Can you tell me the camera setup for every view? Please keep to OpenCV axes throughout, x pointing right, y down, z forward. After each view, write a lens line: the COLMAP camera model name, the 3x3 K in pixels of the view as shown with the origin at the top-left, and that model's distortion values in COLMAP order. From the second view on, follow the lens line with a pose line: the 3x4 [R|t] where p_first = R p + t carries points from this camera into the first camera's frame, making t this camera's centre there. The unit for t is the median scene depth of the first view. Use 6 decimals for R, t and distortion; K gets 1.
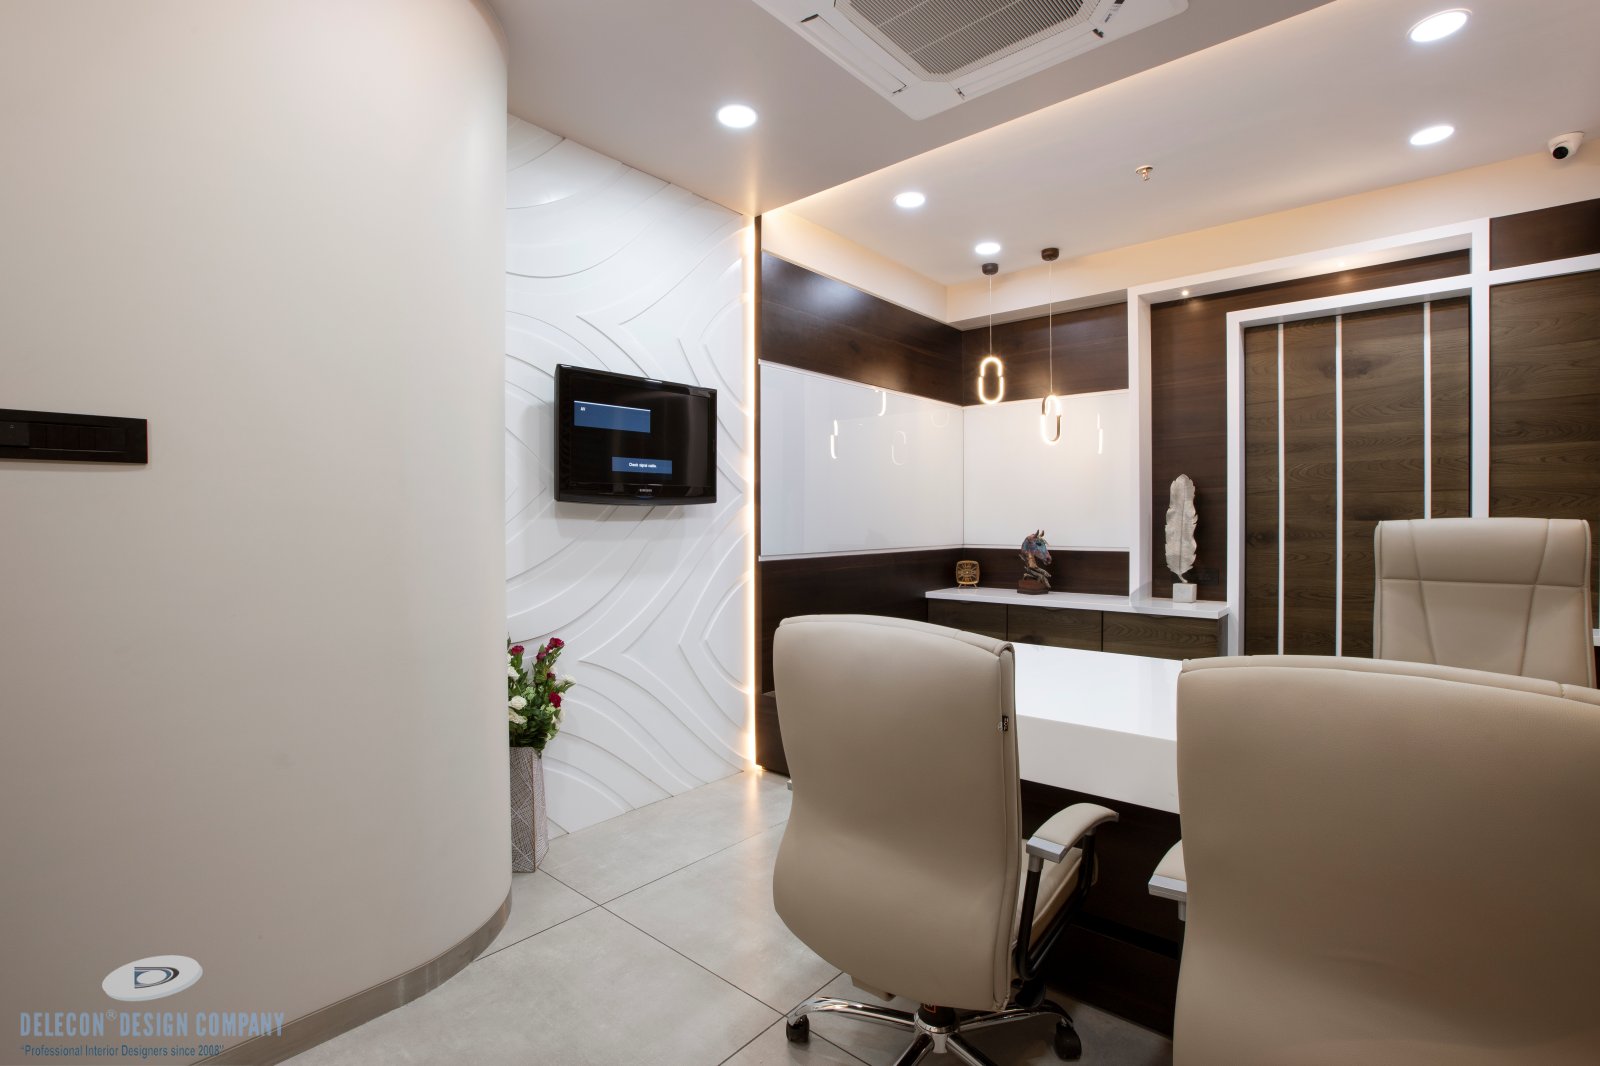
lens RADIAL K [[738.6, 0, 800.0], [0, 738.6, 533.0], [0, 0, 1]] dist [-0.048217, 0.019879]
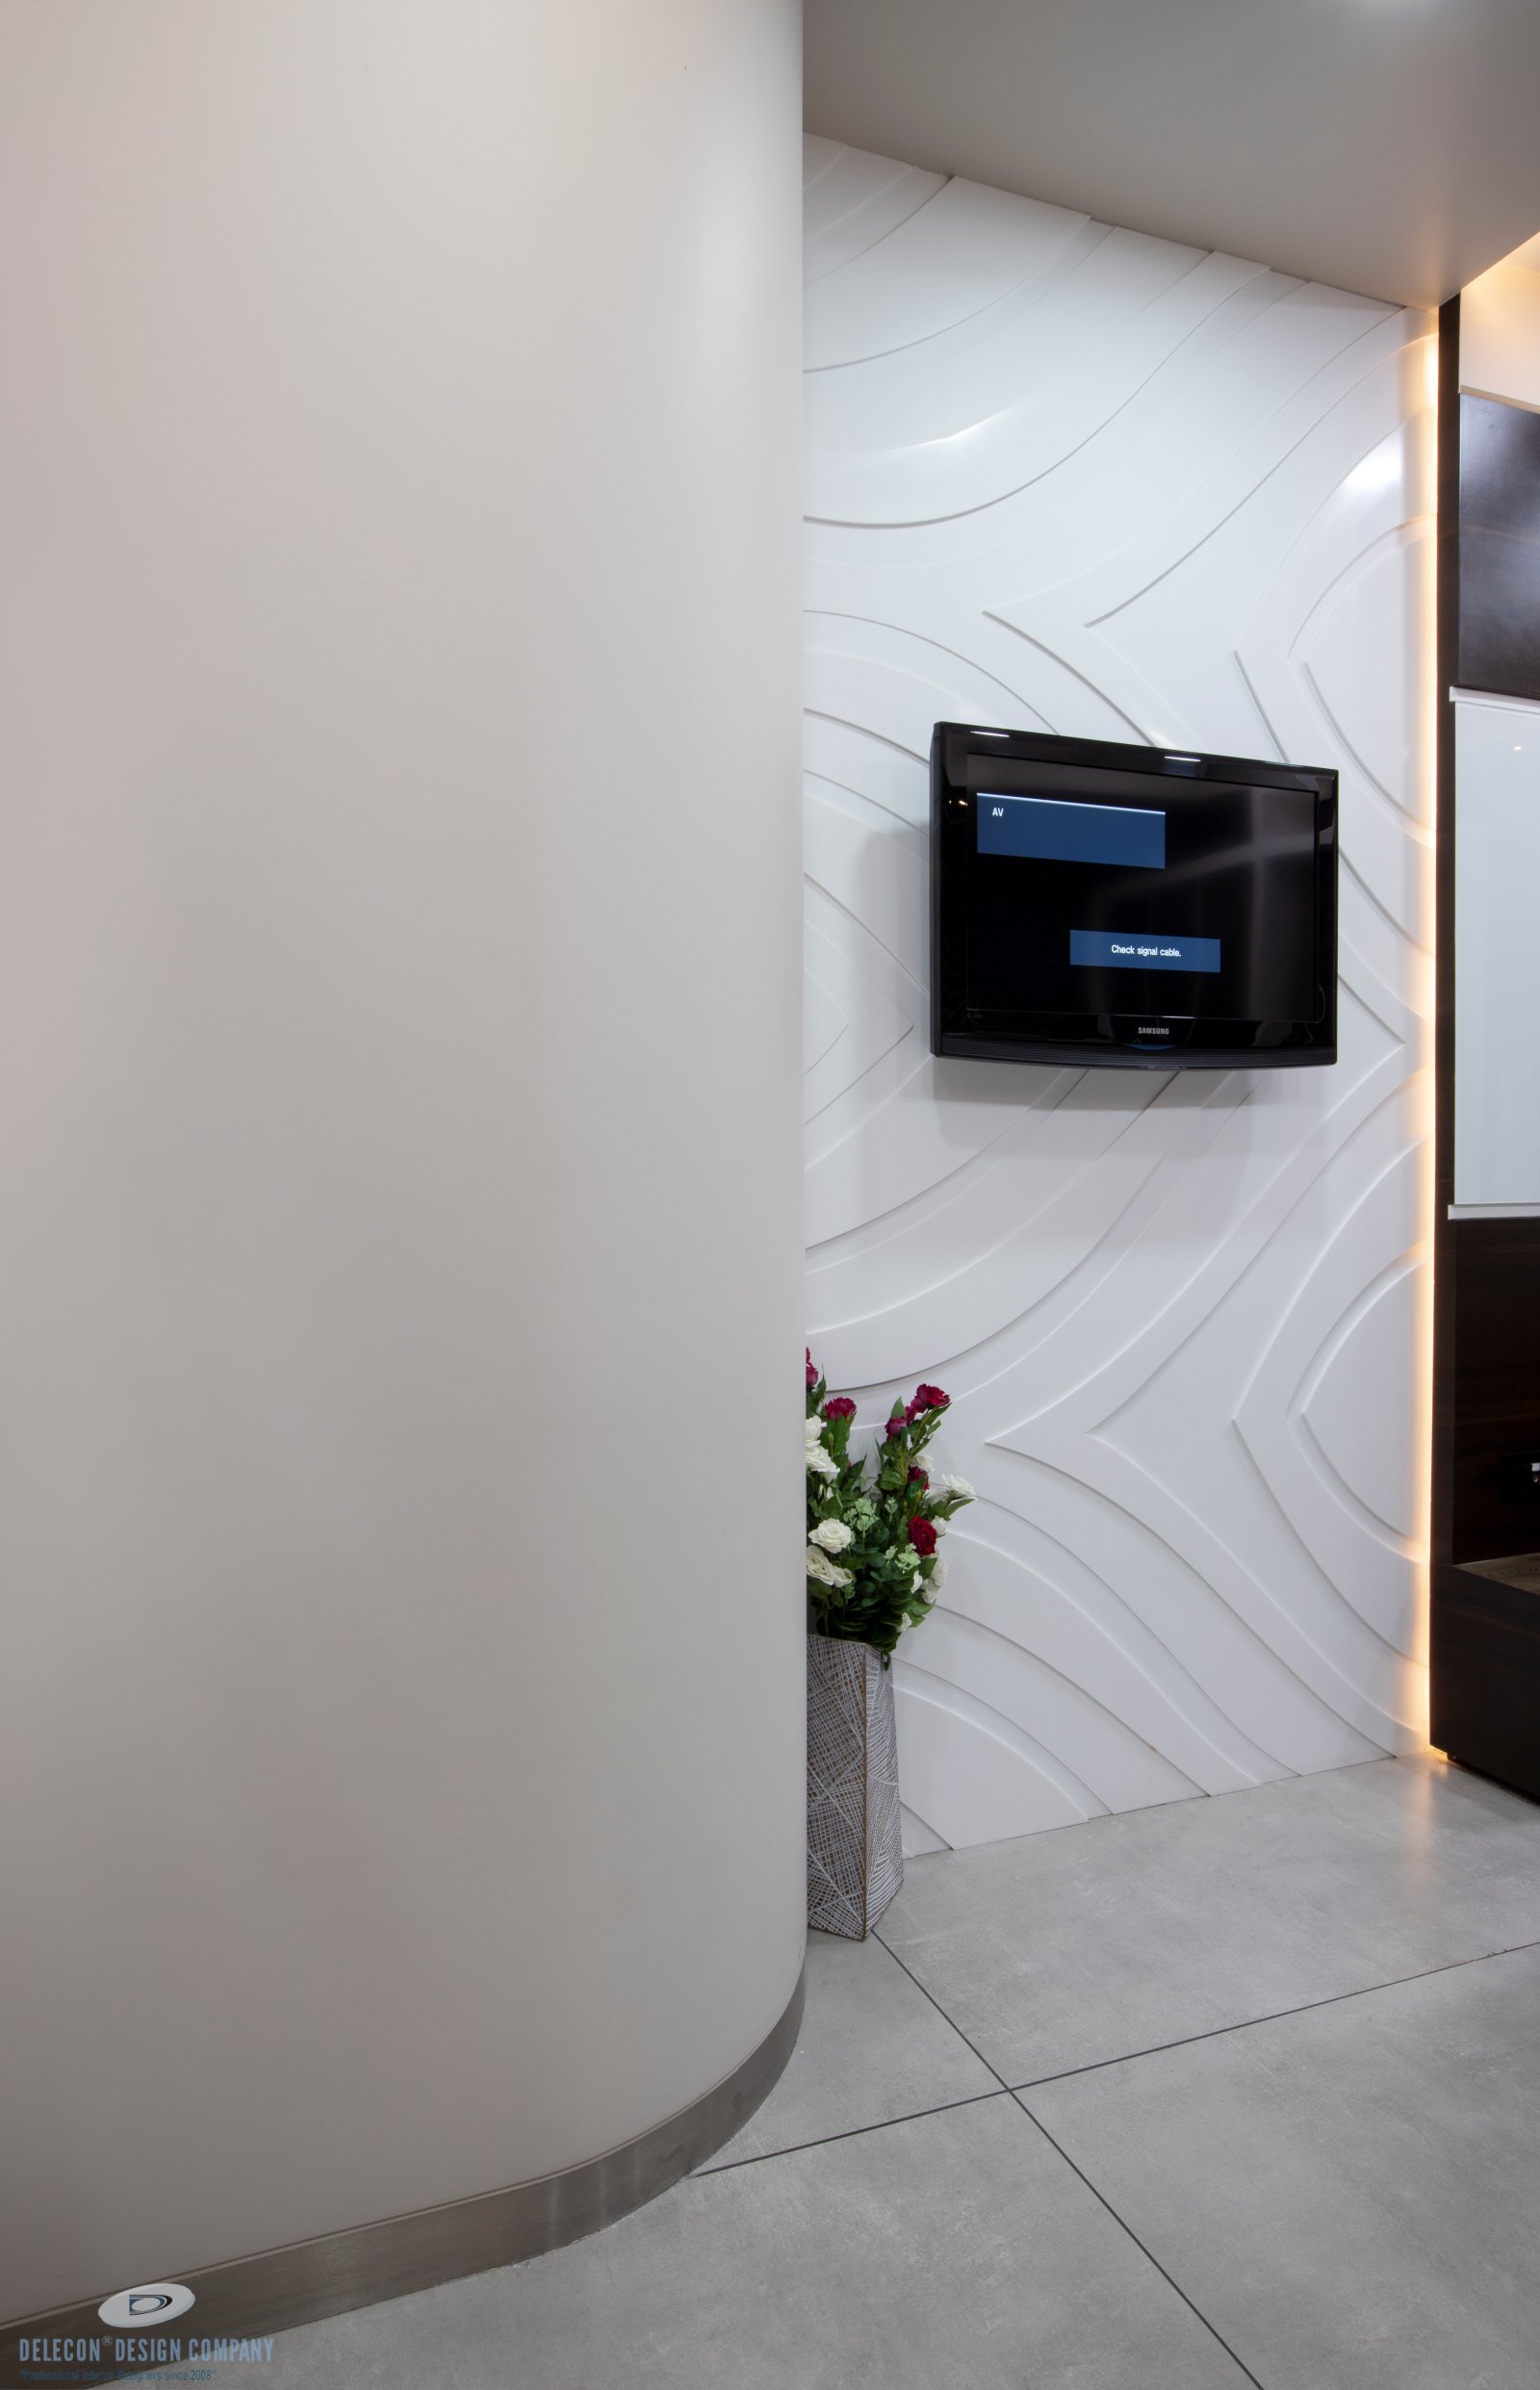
lens RADIAL K [[1384.0, 0, 770.0], [0, 1384.0, 1195.0], [0, 0, 1]] dist [-0.091685, 0.094301]
pose [[0.885537, 0.009562, -0.464470, -0.050919], [-0.007765, 0.999953, 0.005781, 0.031292], [0.464504, -0.001512, 0.885570, 0.267093]]
